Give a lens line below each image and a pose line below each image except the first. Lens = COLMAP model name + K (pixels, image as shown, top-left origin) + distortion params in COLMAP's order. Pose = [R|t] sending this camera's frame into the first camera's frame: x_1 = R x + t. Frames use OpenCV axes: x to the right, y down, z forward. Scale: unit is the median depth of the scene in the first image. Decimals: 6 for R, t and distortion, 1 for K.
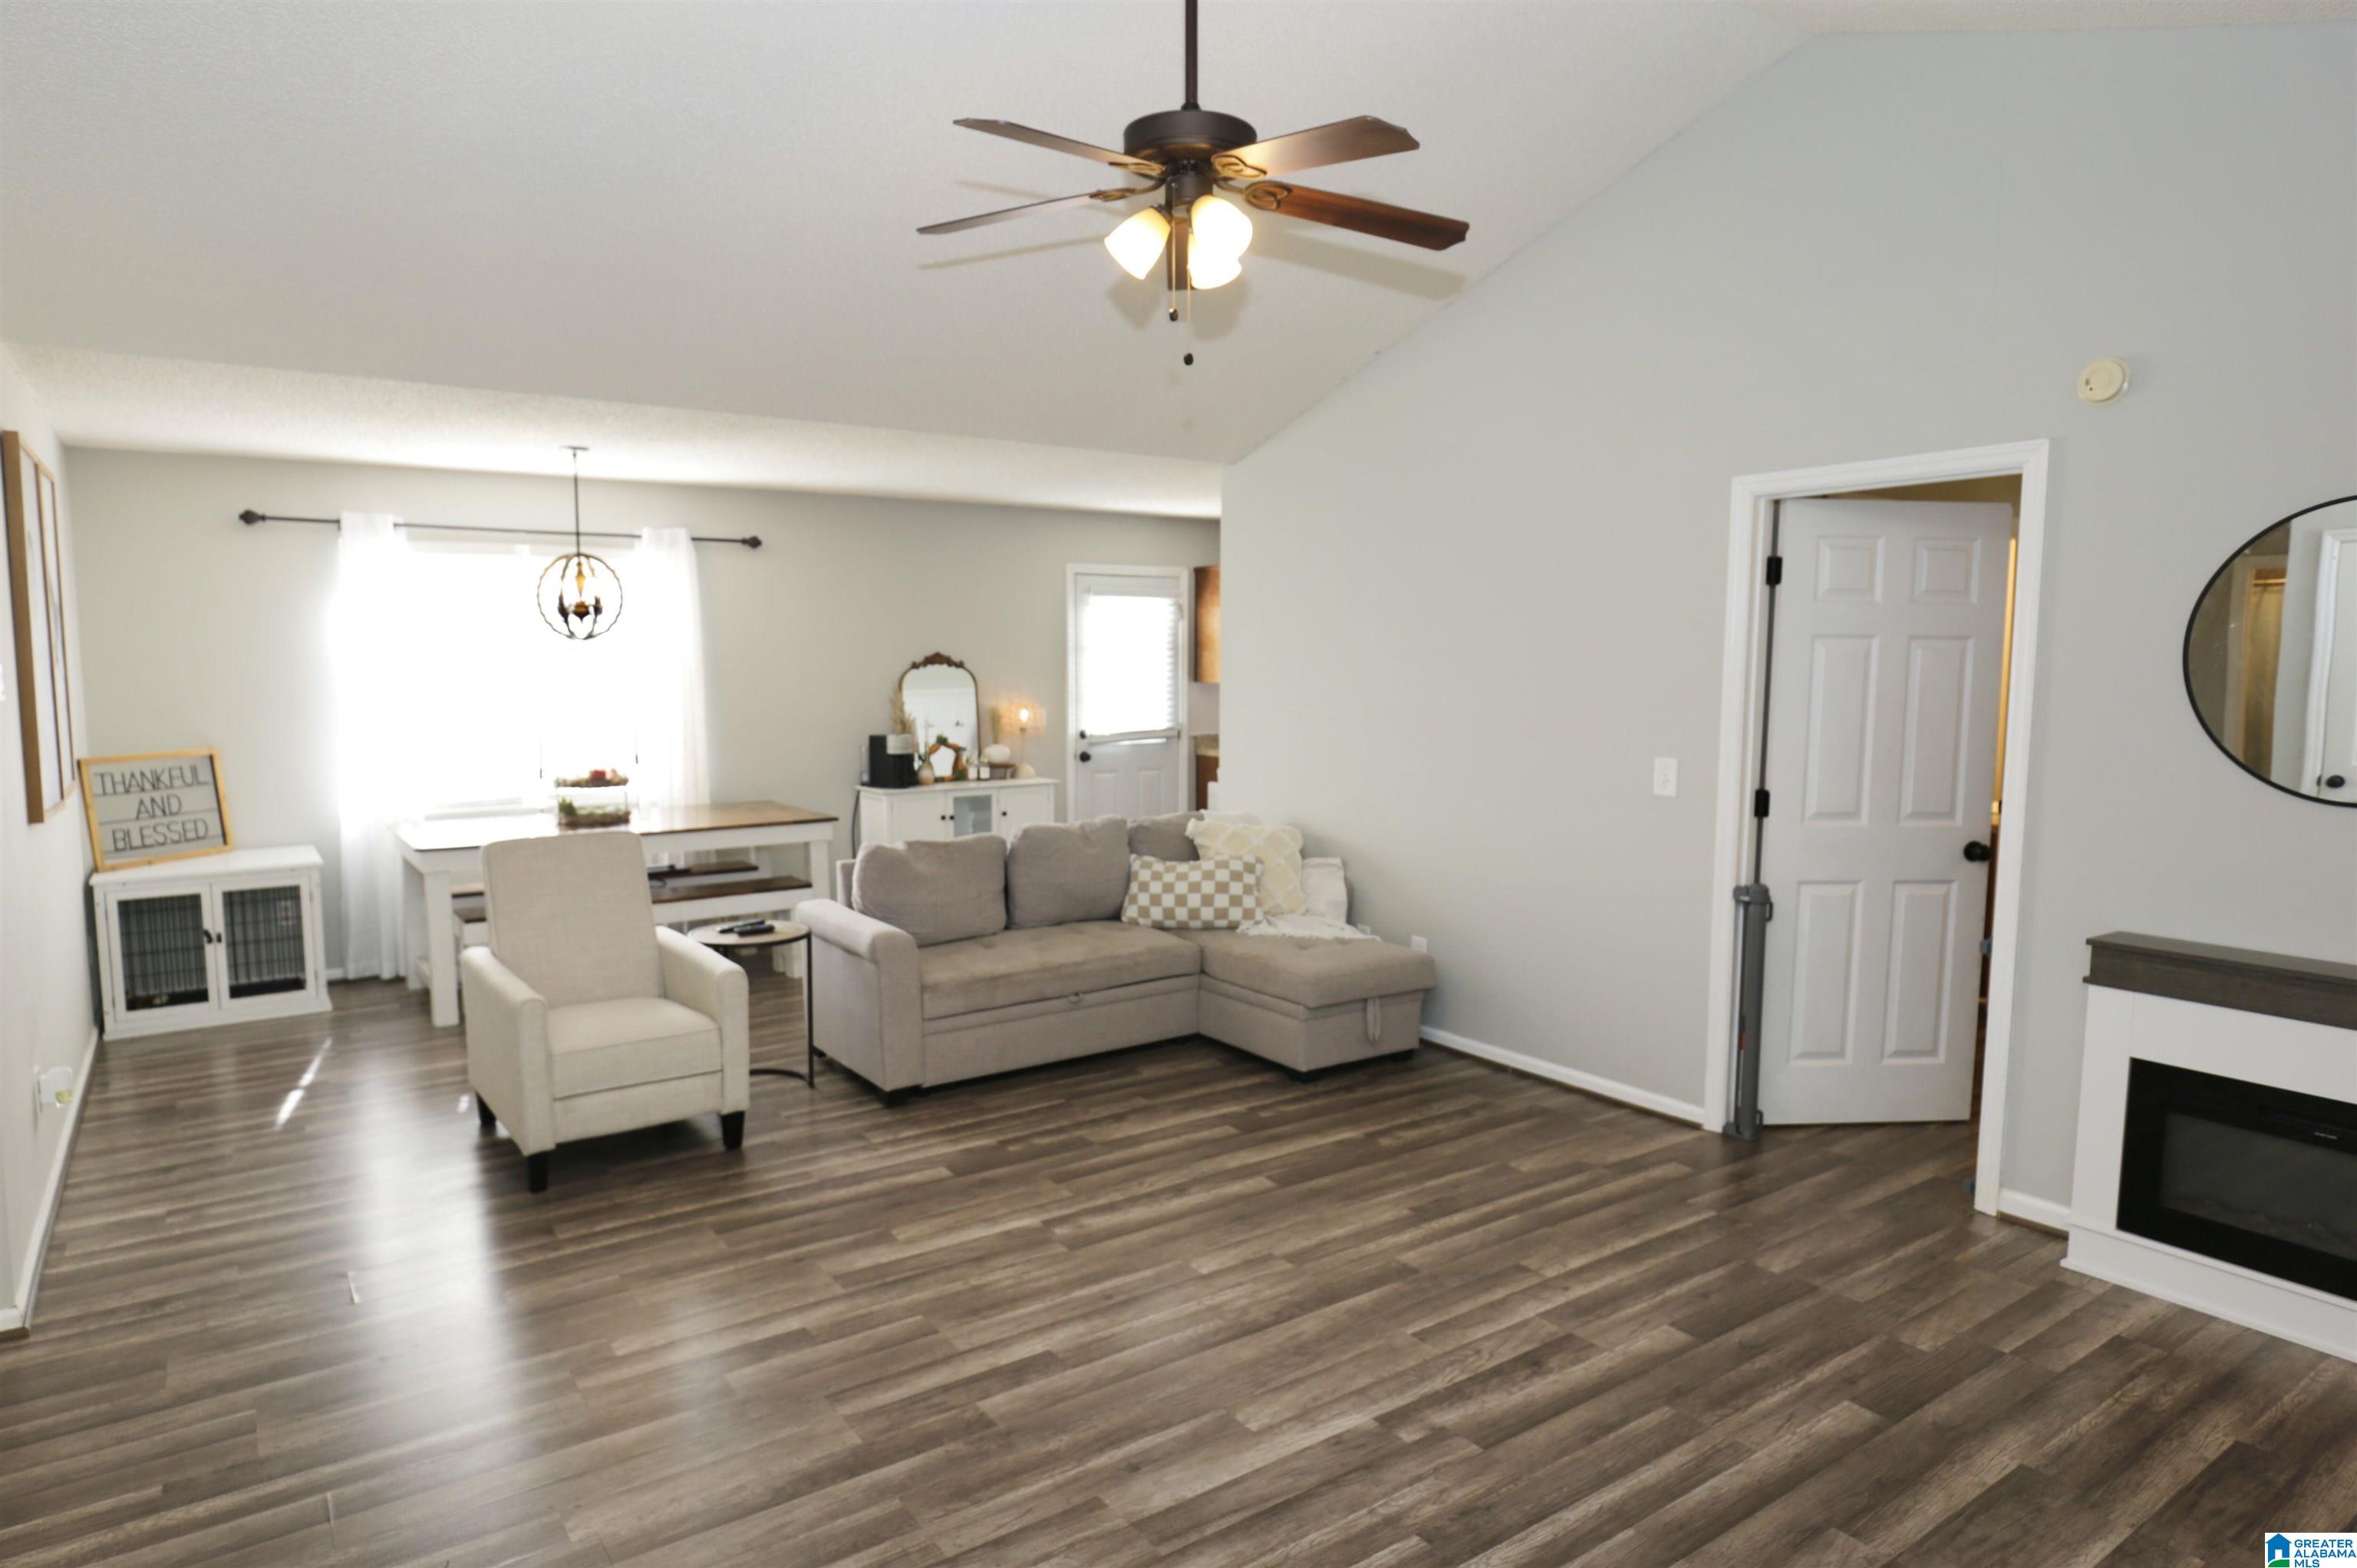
lens RADIAL K [[1320.7, 0, 1173.3], [0, 1320.7, 777.8], [0, 0, 1]] dist [-0.014170, -0.000524]
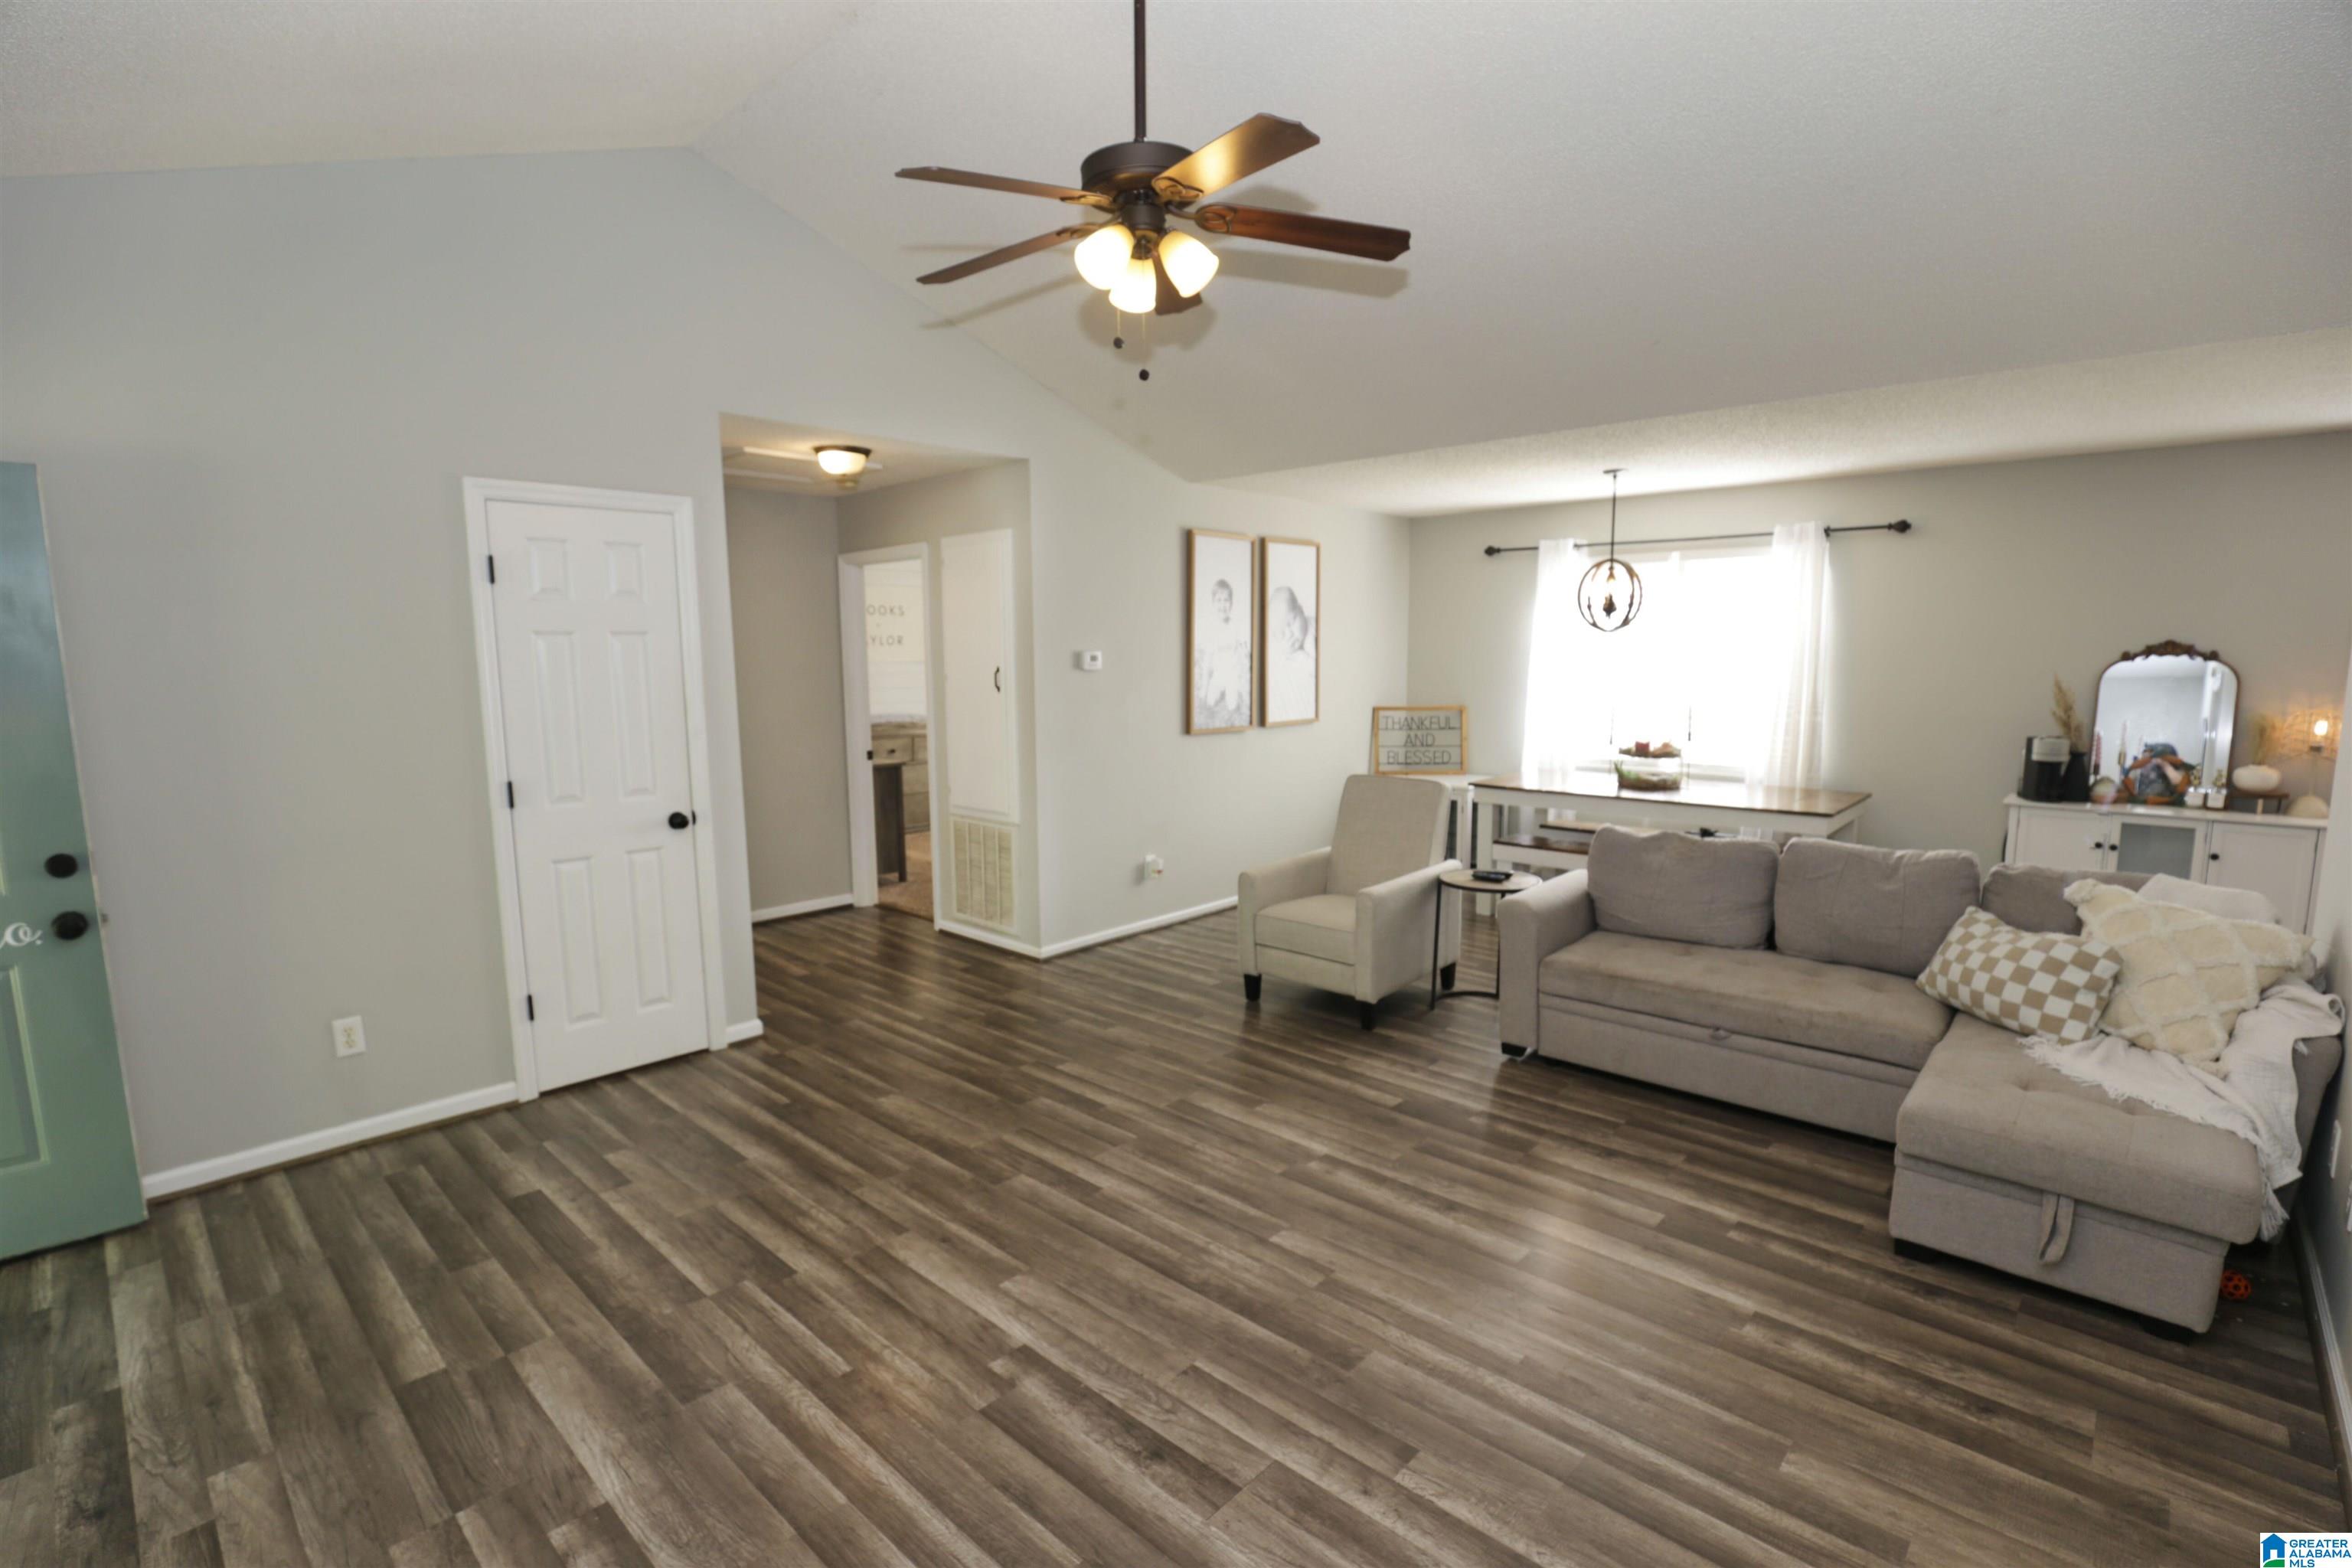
lens RADIAL K [[1093.5, 0, 1172.1], [0, 1093.5, 791.4], [0, 0, 1]] dist [-0.028055, 0.000381]
pose [[0.214149, 0.124312, -0.968859, 0.600968], [-0.083377, 0.990575, 0.108669, -0.047158], [0.973236, 0.057510, 0.222495, 0.537139]]
